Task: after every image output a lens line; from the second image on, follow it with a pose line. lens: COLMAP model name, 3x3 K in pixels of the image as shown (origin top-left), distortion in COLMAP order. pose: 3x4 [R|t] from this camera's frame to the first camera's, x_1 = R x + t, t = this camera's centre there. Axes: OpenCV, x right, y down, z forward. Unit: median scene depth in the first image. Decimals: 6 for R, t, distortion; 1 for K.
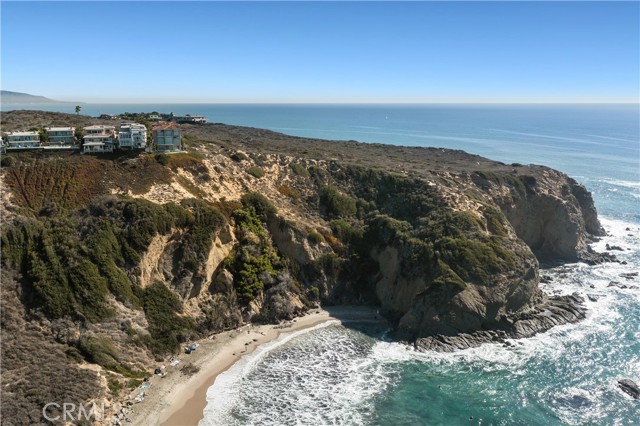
lens RADIAL K [[506.5, 0, 320.0], [0, 506.5, 213.0], [0, 0, 1]] dist [0.003912, 0.006565]
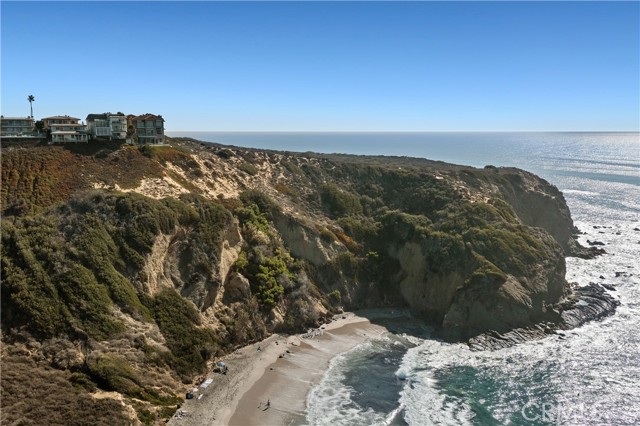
lens RADIAL K [[506.5, 0, 320.0], [0, 506.5, 213.0], [0, 0, 1]] dist [0.003912, 0.006565]
pose [[0.986341, -0.030511, 0.161865, -0.190288], [0.039504, 0.997832, -0.052636, 0.061698], [-0.159908, 0.058312, 0.985408, 0.135590]]
